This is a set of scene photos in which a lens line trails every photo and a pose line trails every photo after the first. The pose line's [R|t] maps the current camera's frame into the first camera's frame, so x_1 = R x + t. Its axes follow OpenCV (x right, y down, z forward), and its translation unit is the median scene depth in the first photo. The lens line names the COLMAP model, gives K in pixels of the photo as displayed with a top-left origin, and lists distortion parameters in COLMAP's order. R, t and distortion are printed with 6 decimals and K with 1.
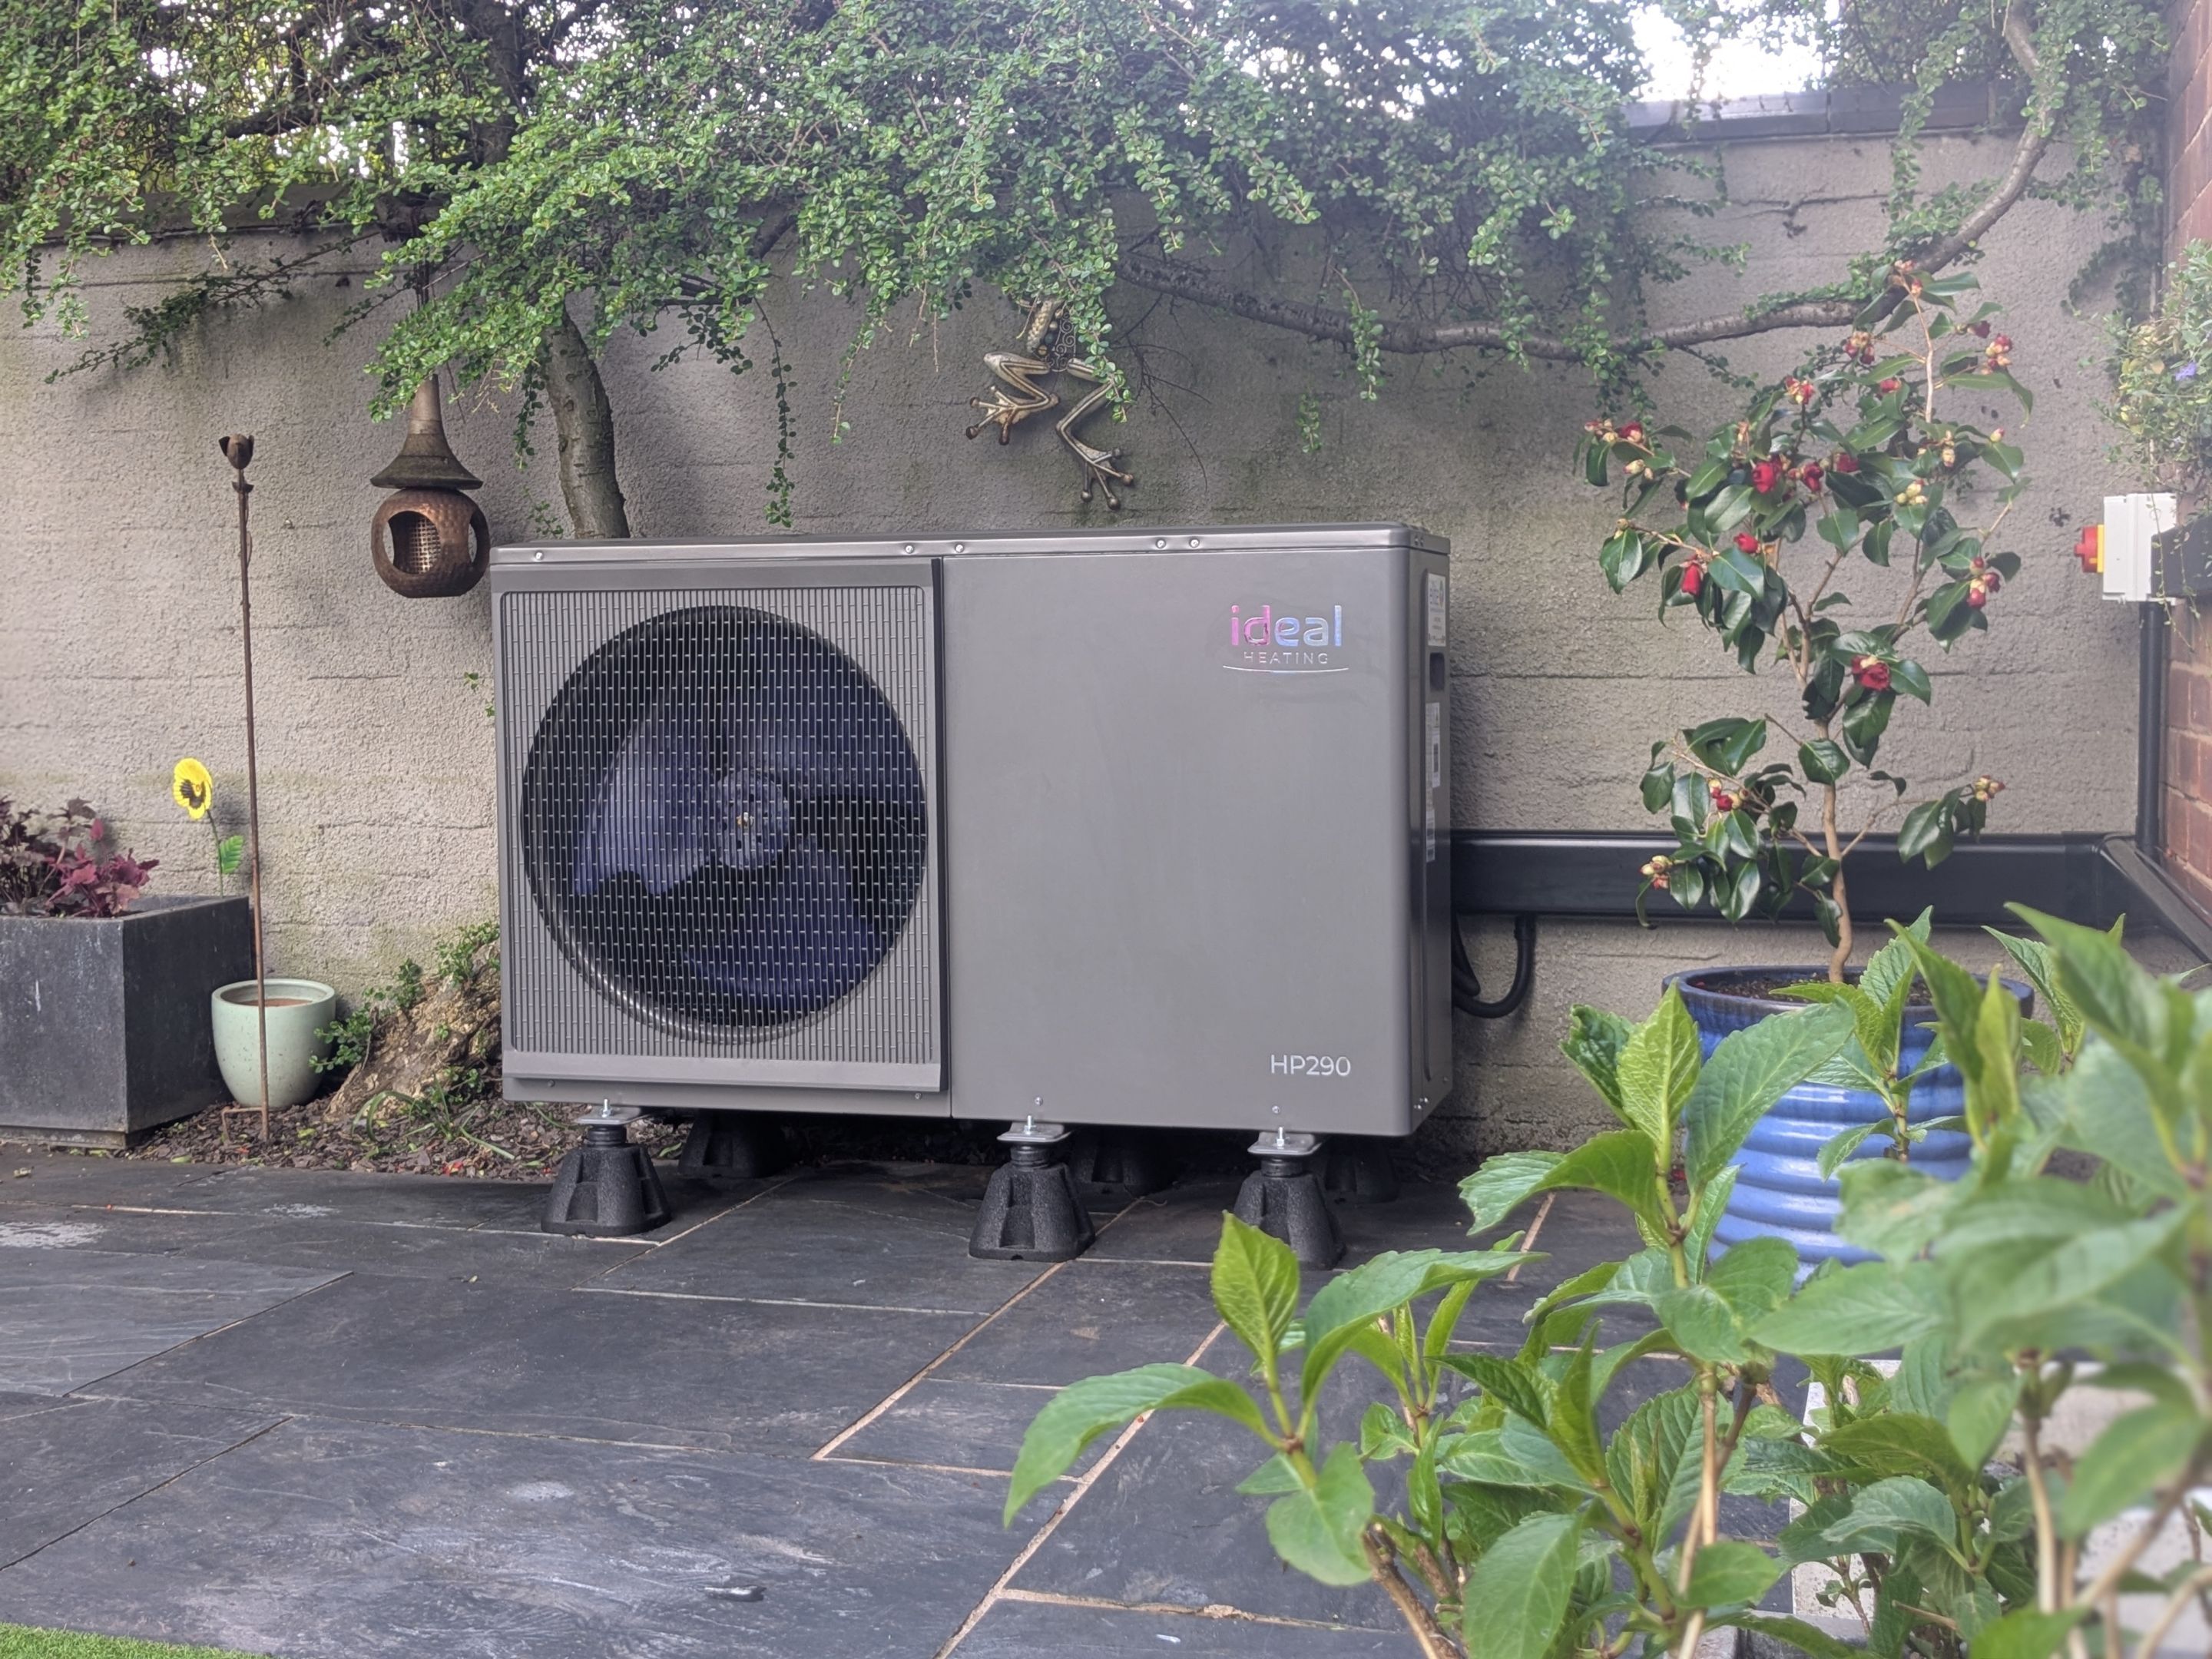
lens RADIAL K [[2611.6, 0, 1130.5], [0, 2611.6, 769.4], [0, 0, 1]] dist [0.098265, -0.241897]
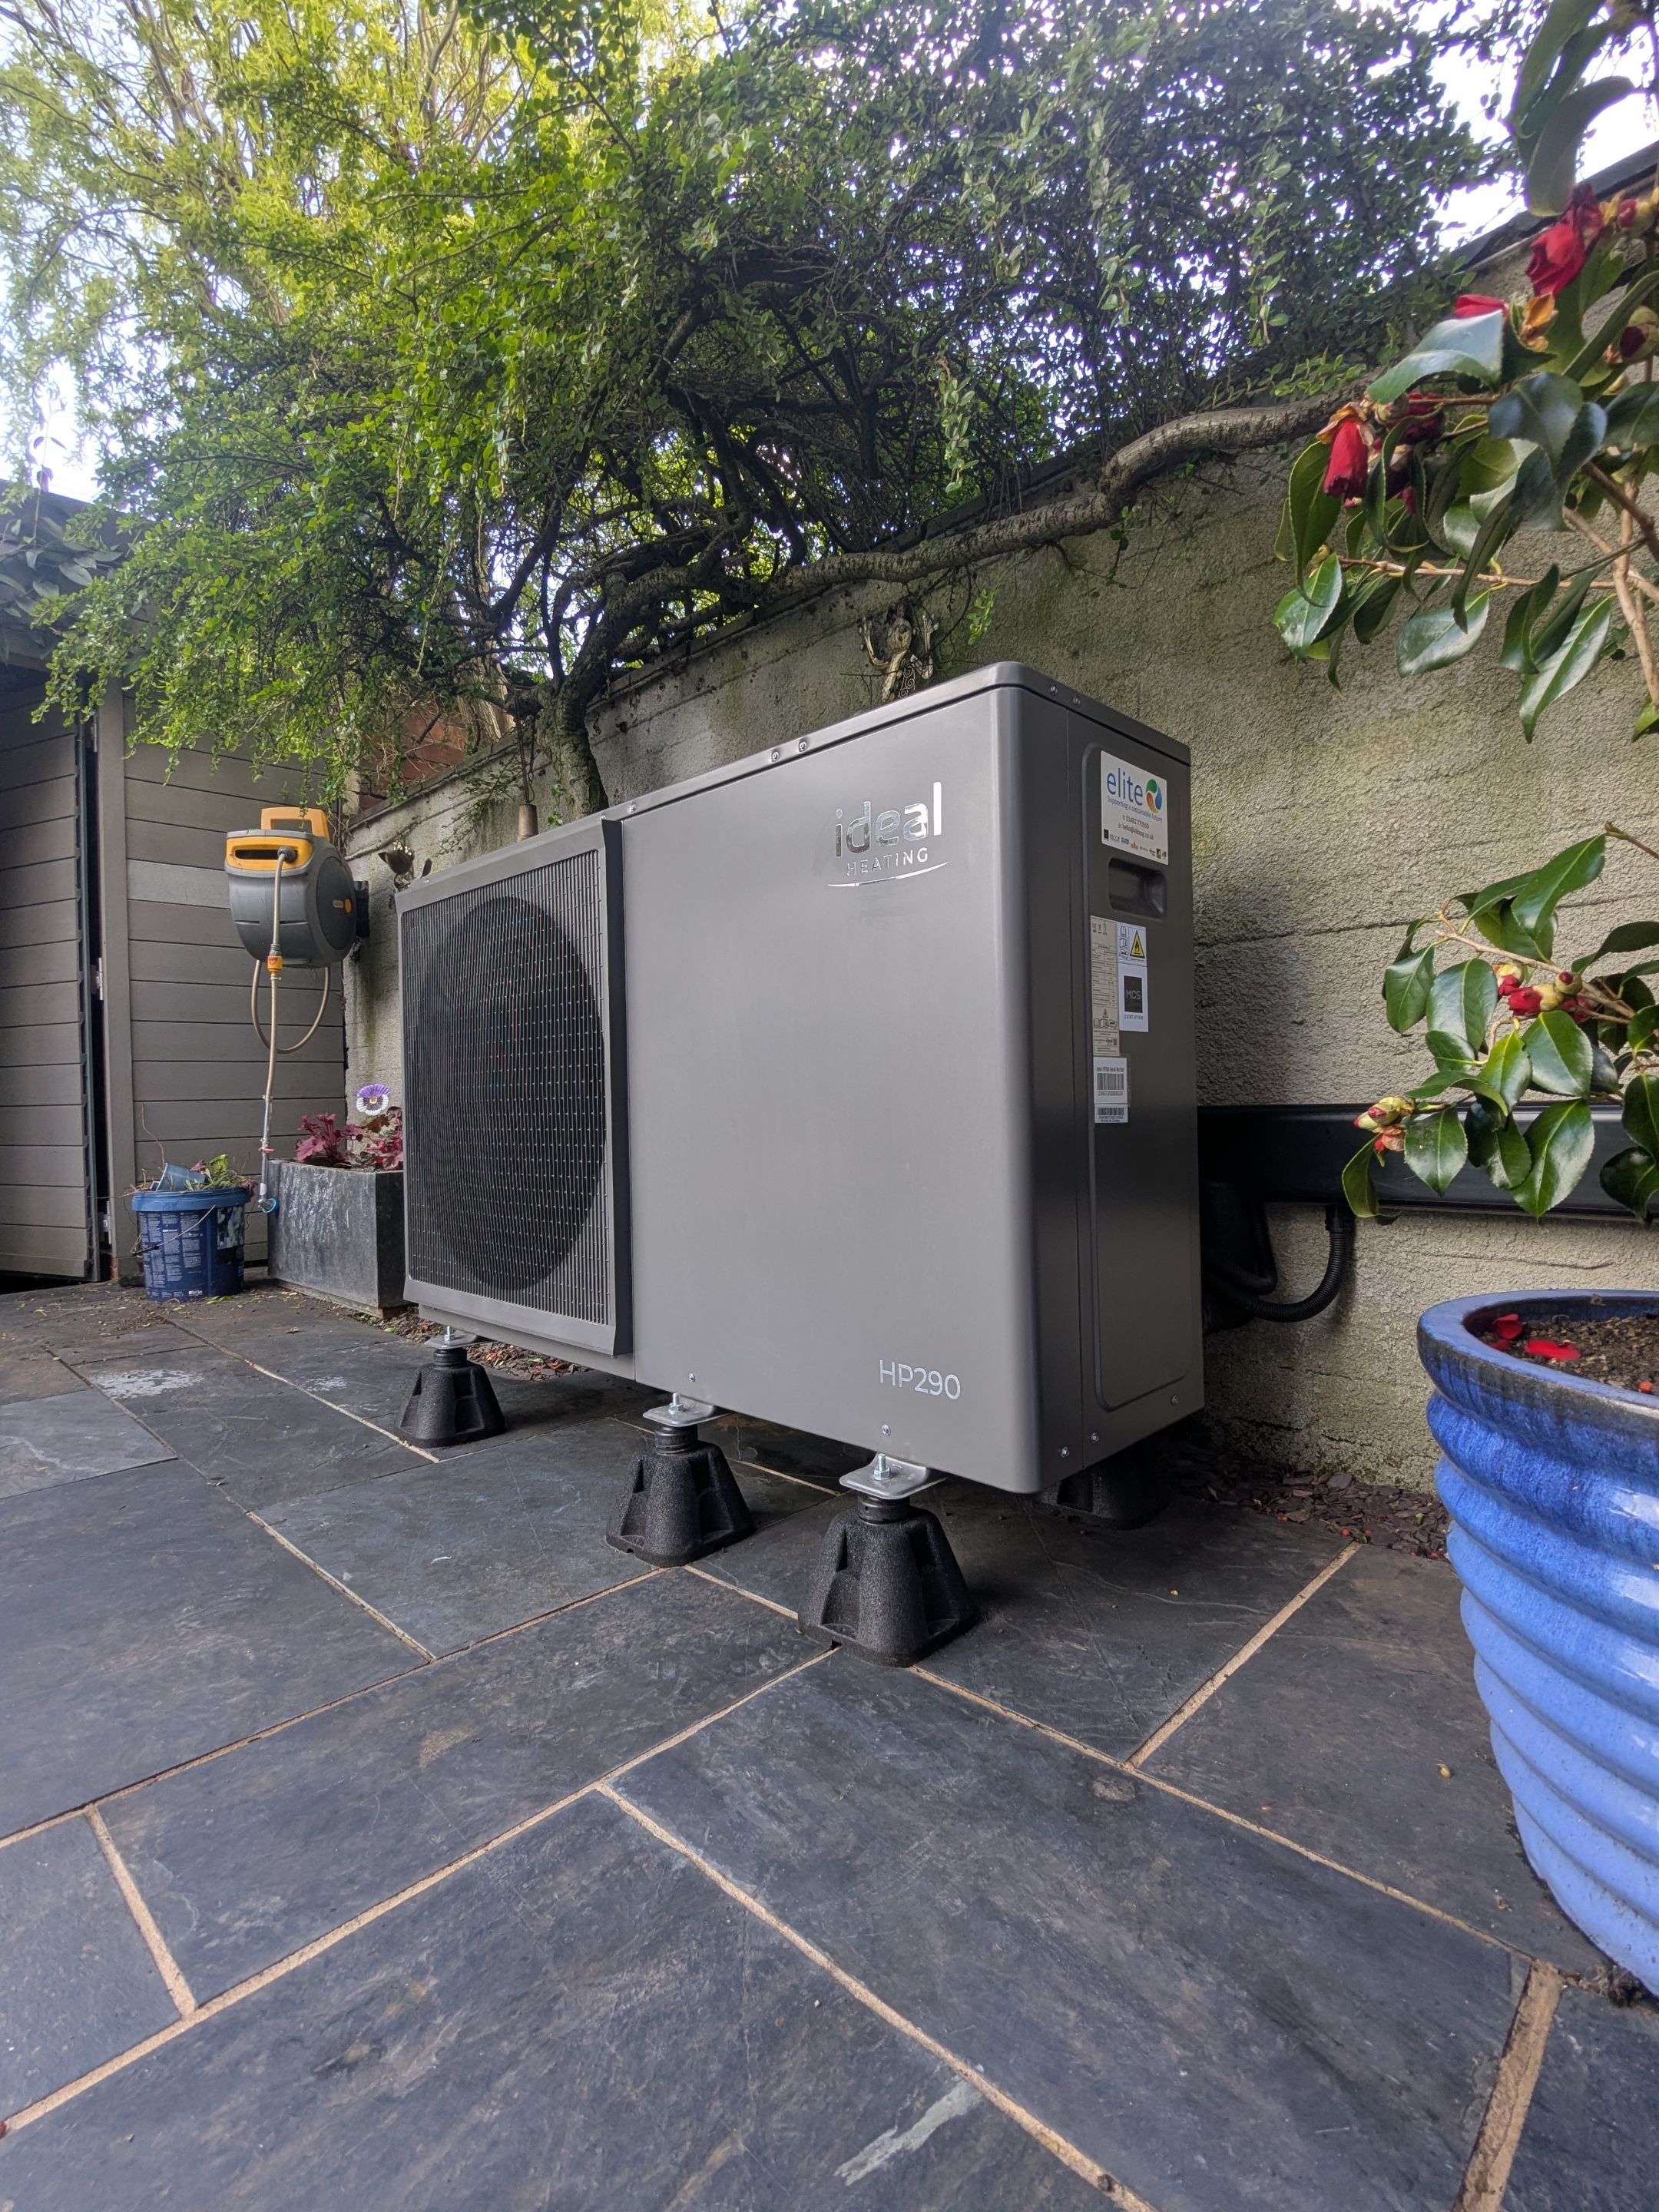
lens RADIAL K [[1046.1, 0, 832.5], [0, 1046.1, 1092.5], [0, 0, 1]] dist [-0.001998, 0.000522]
pose [[0.877106, -0.011865, -0.480150, 0.191827], [-0.010603, 0.998973, -0.044054, 0.040885], [0.480180, 0.043731, 0.876079, 0.692859]]
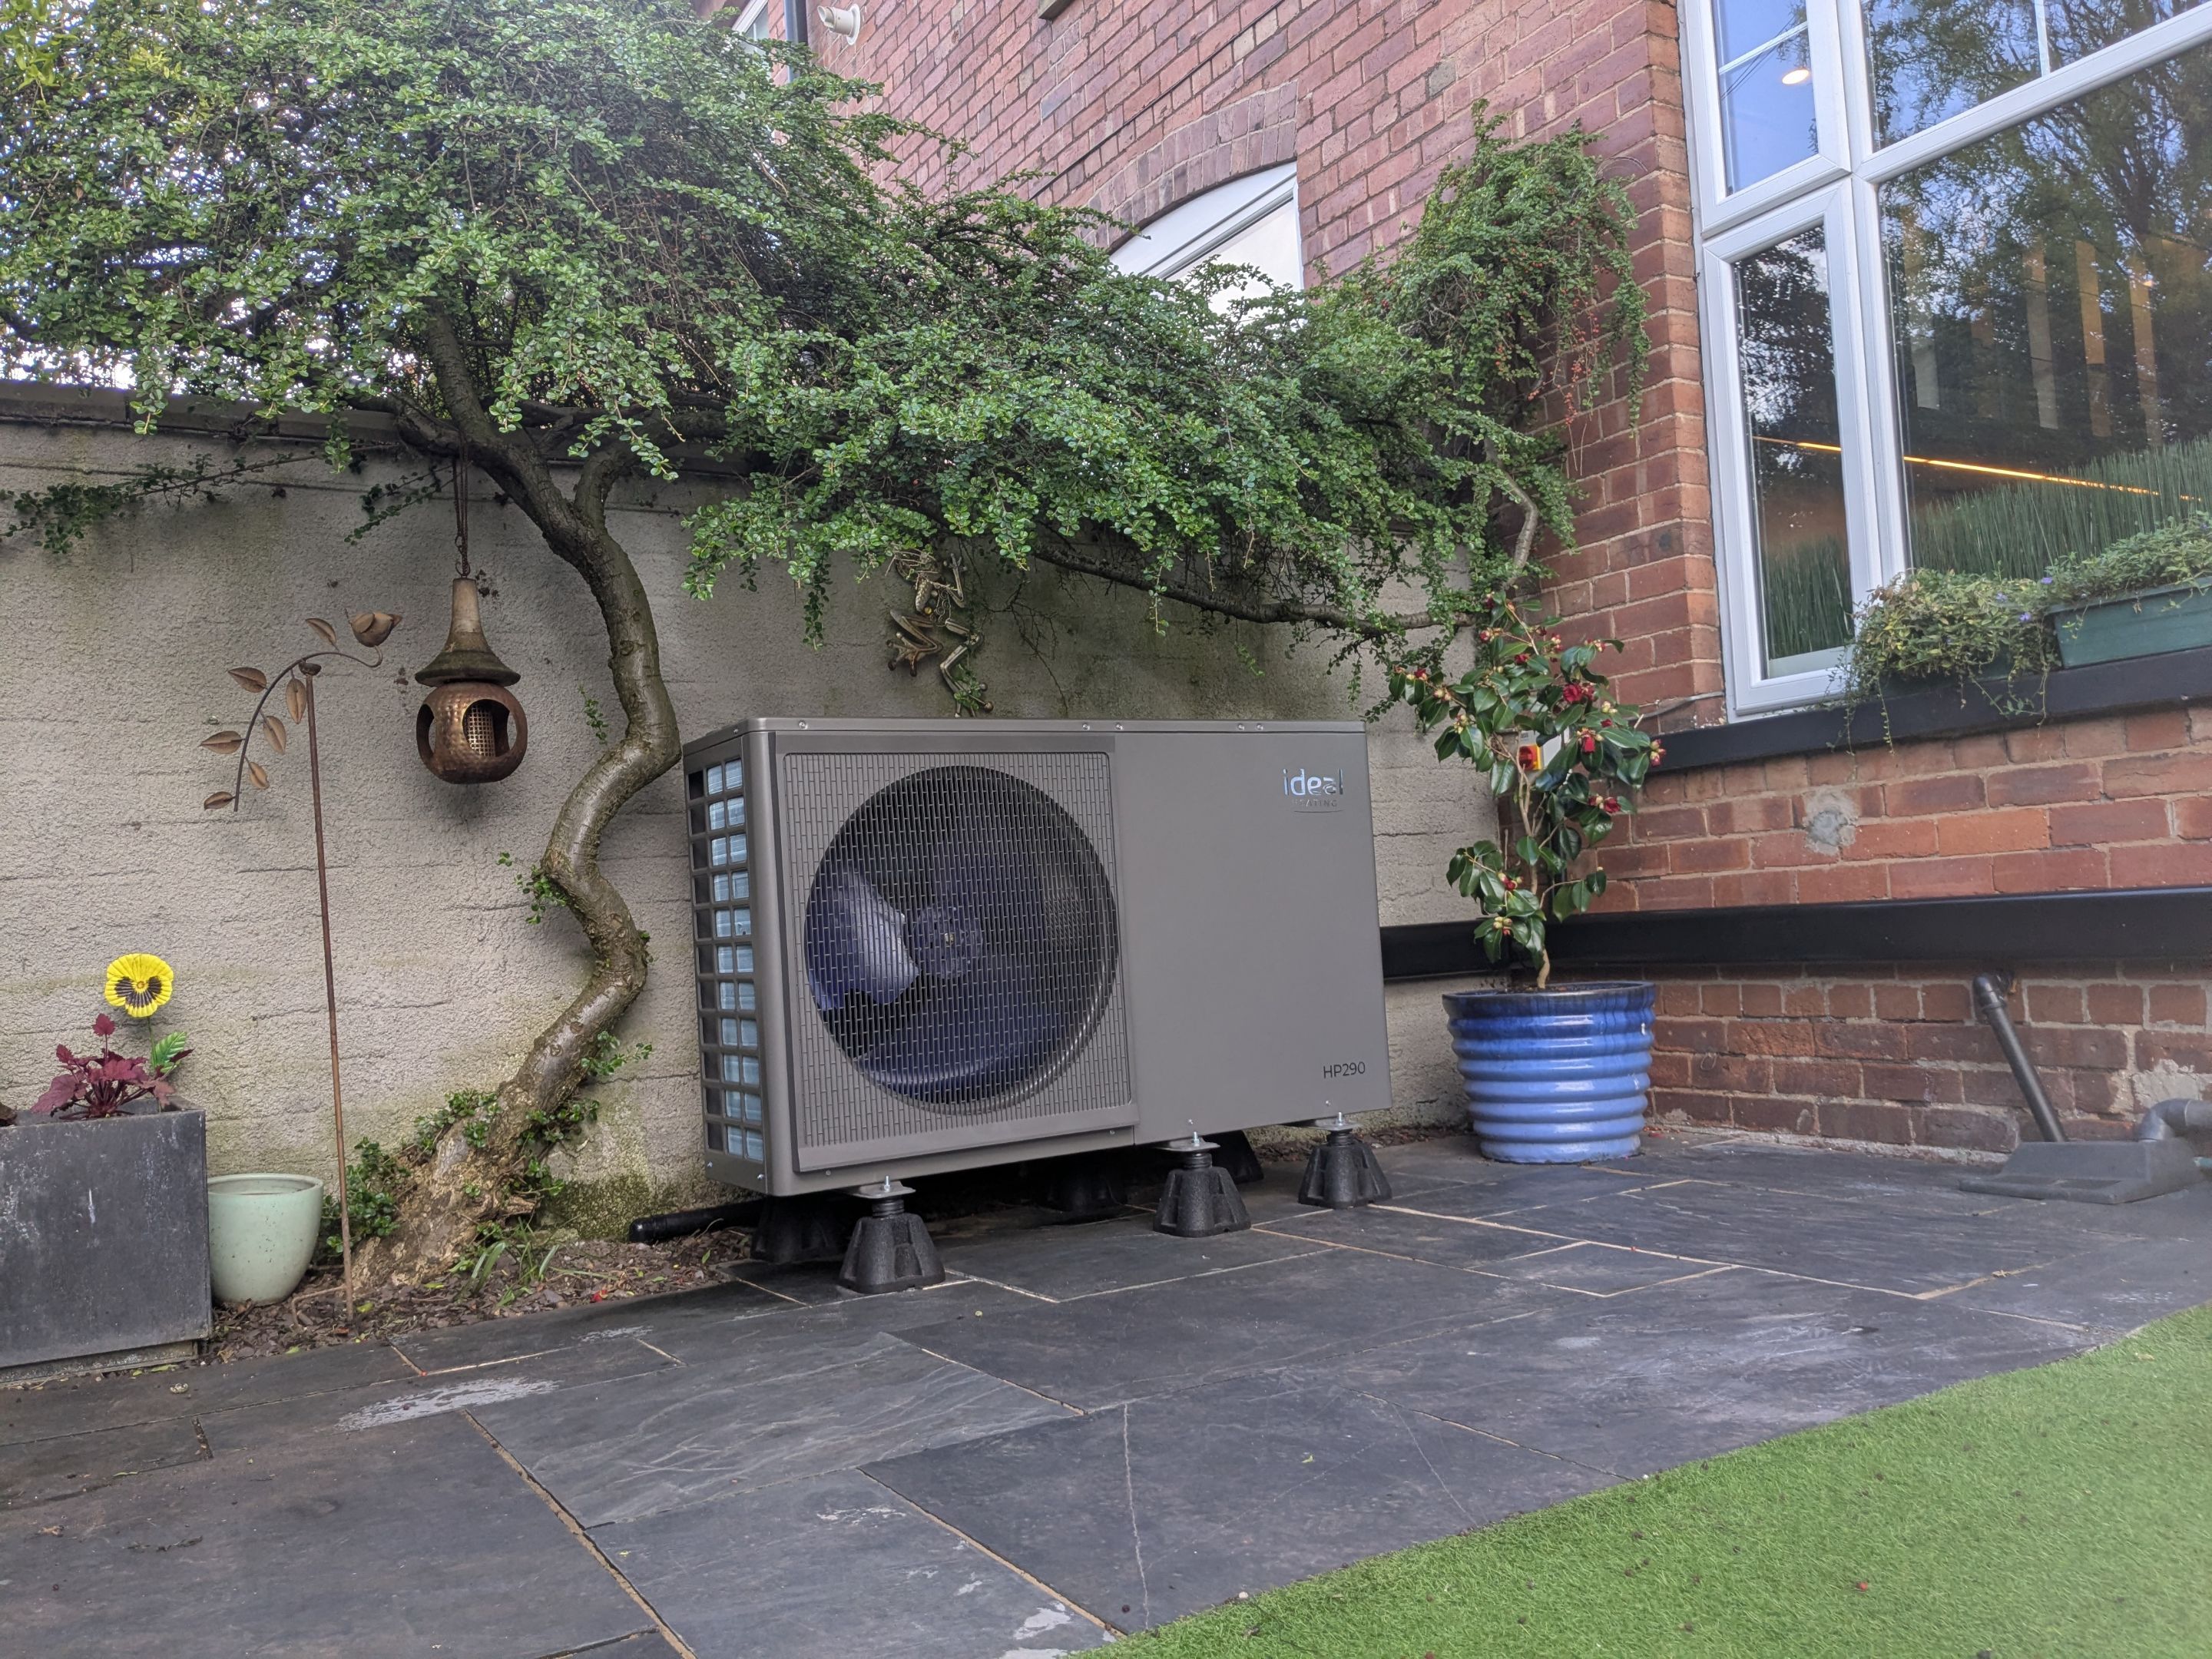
lens RADIAL K [[1738.0, 0, 1115.7], [0, 1738.0, 847.6], [0, 0, 1]] dist [0.038594, -0.062071]
pose [[0.680767, -0.001037, 0.732500, -0.741073], [0.092523, 0.992111, -0.084585, 0.056733], [-0.726633, 0.125356, 0.675492, 0.389684]]
